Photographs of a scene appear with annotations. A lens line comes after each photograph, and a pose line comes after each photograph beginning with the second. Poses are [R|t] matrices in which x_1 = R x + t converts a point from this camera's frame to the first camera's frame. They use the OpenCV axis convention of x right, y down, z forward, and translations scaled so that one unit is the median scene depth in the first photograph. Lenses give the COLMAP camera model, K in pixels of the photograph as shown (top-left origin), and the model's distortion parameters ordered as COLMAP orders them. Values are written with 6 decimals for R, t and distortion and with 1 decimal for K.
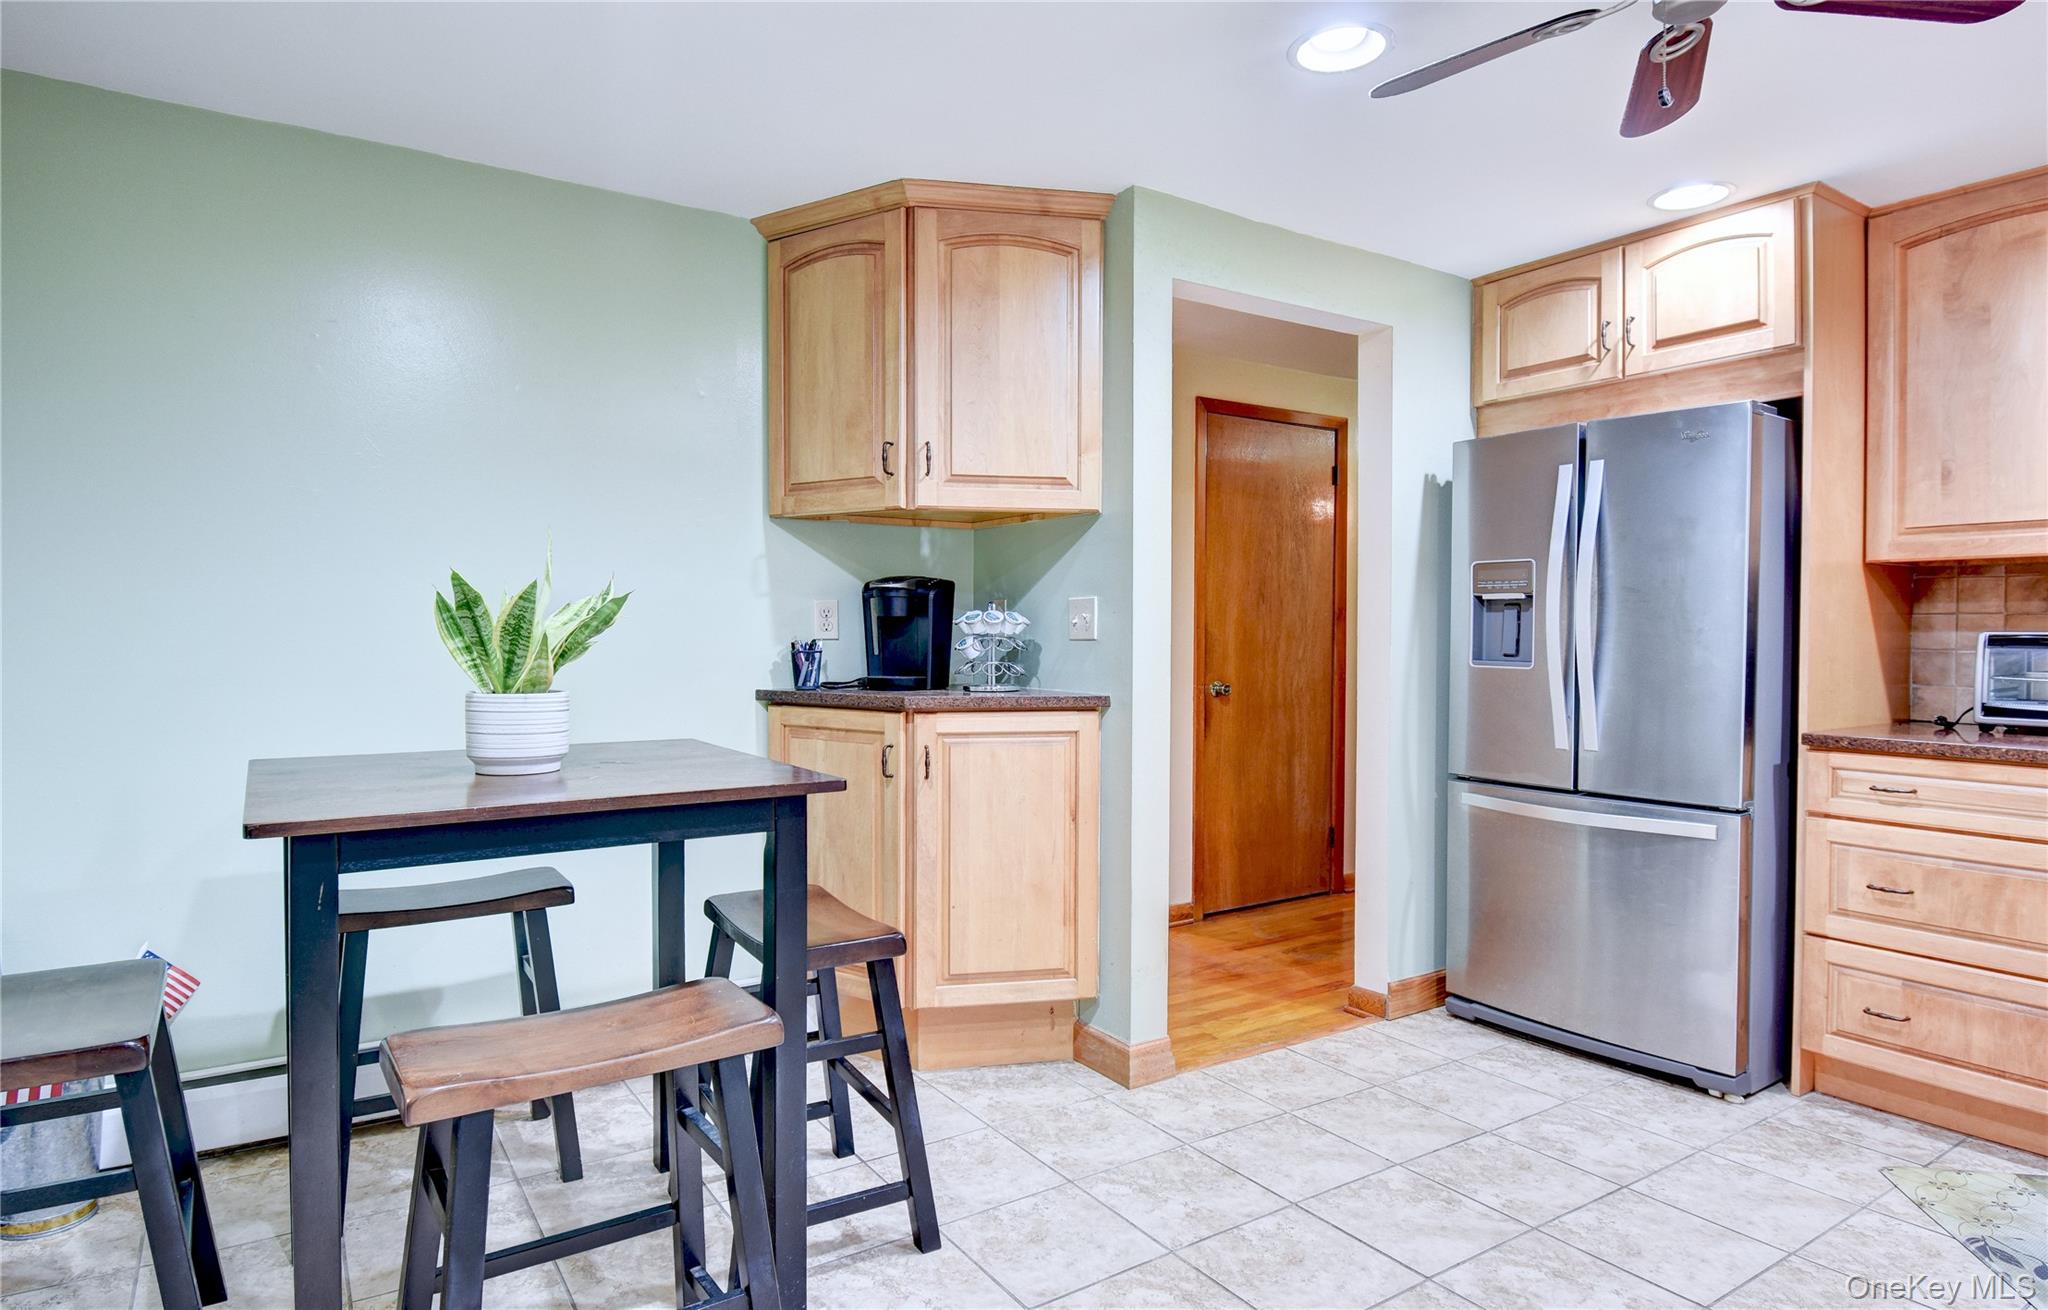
lens RADIAL K [[1134.7, 0, 1021.8], [0, 1134.7, 646.7], [0, 0, 1]] dist [0.006059, -0.019903]
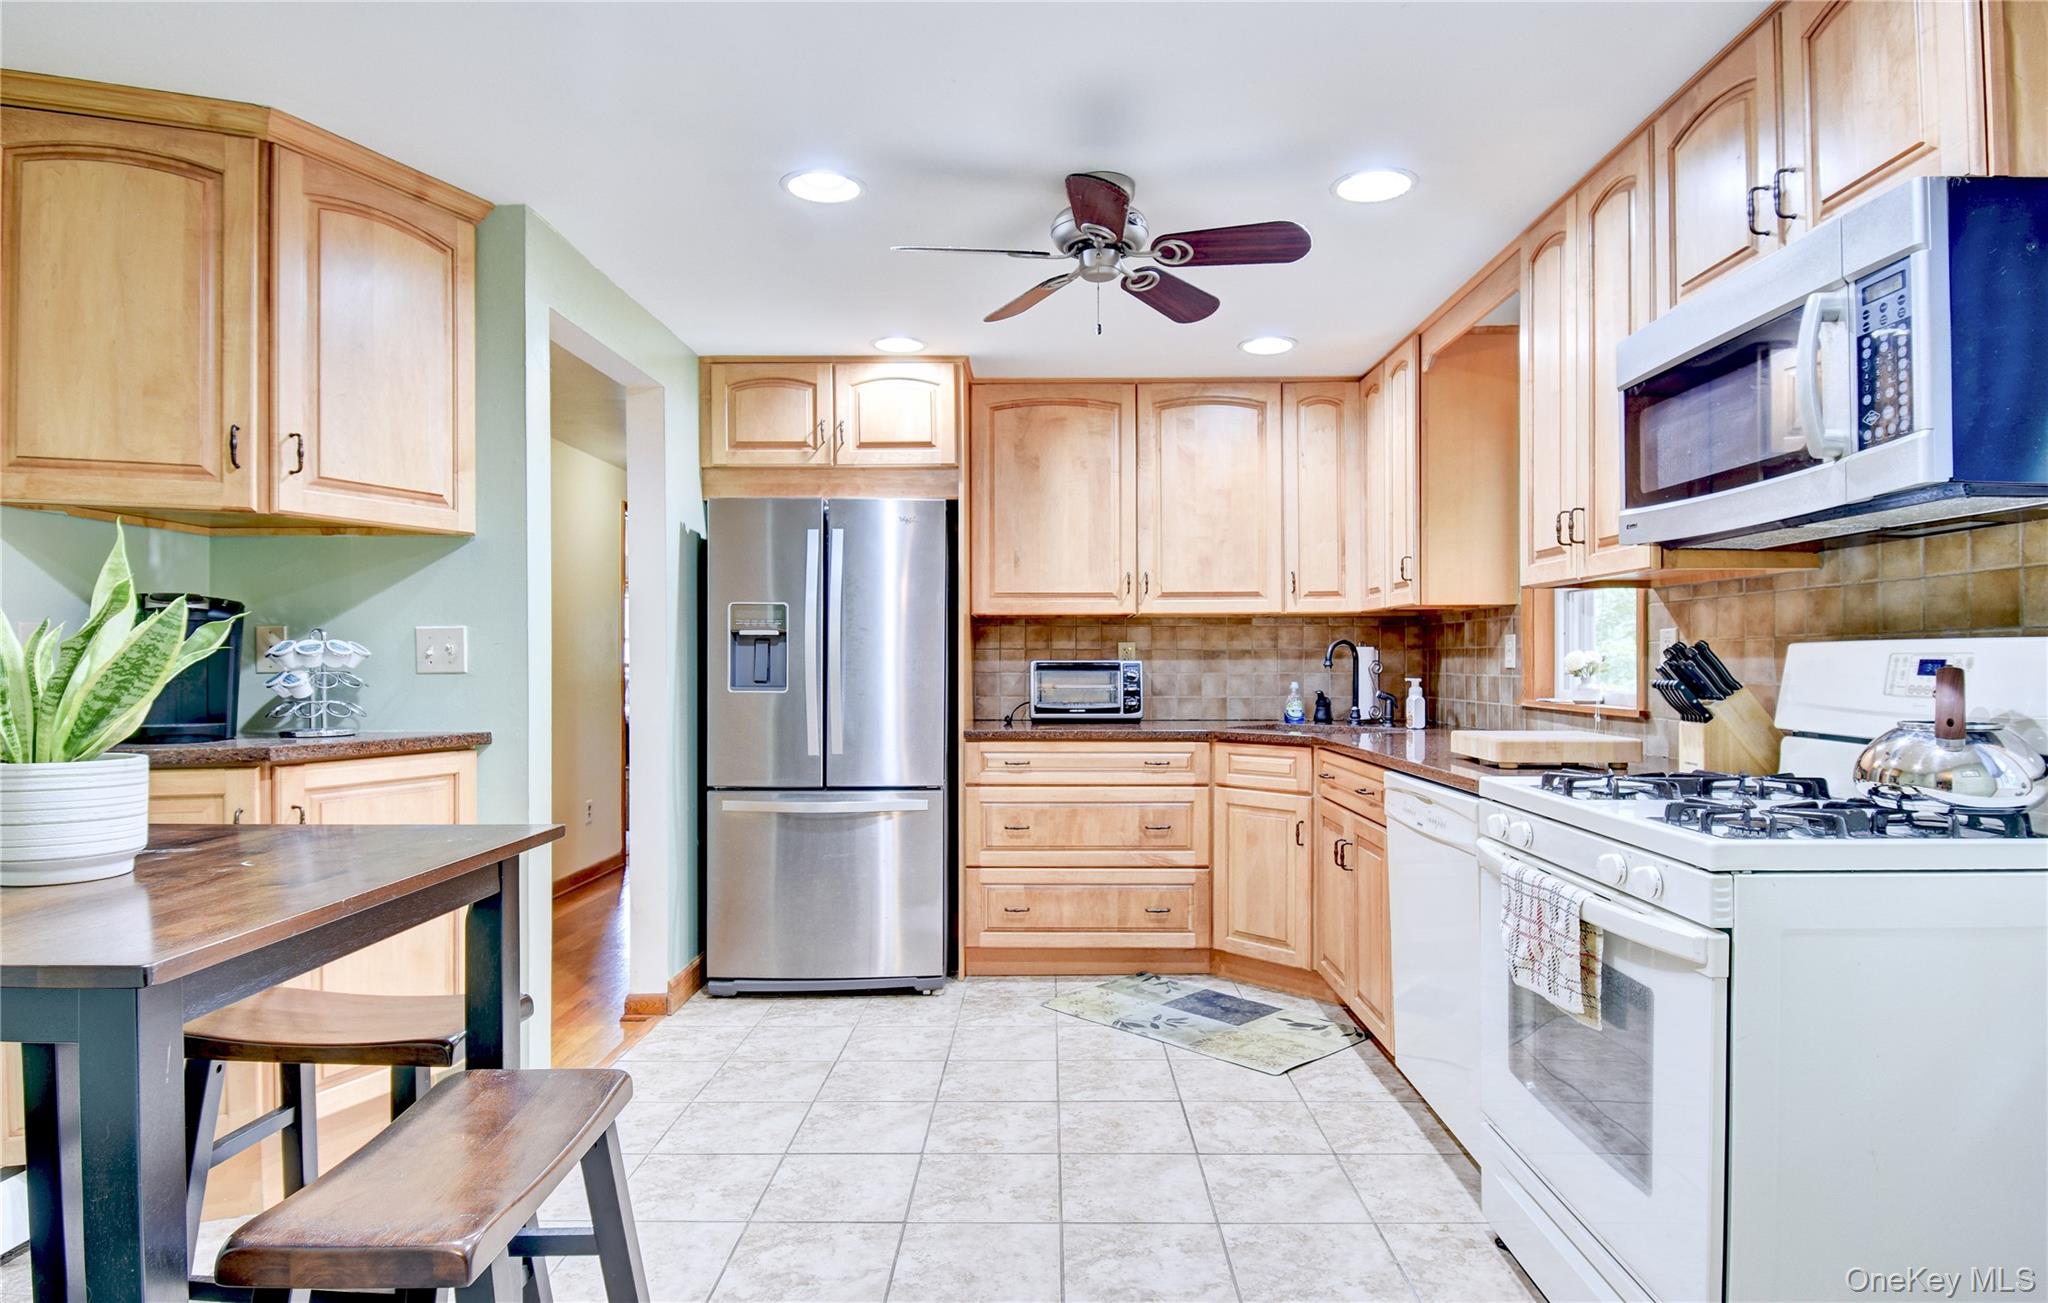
lens RADIAL K [[1134.7, 0, 1031.1], [0, 1134.7, 658.4], [0, 0, 1]] dist [0.006059, -0.019903]
pose [[0.559094, -0.001754, 0.829102, -0.456782], [0.014599, 0.999864, -0.007729, -0.003951], [-0.828976, 0.016425, 0.559043, 0.101759]]
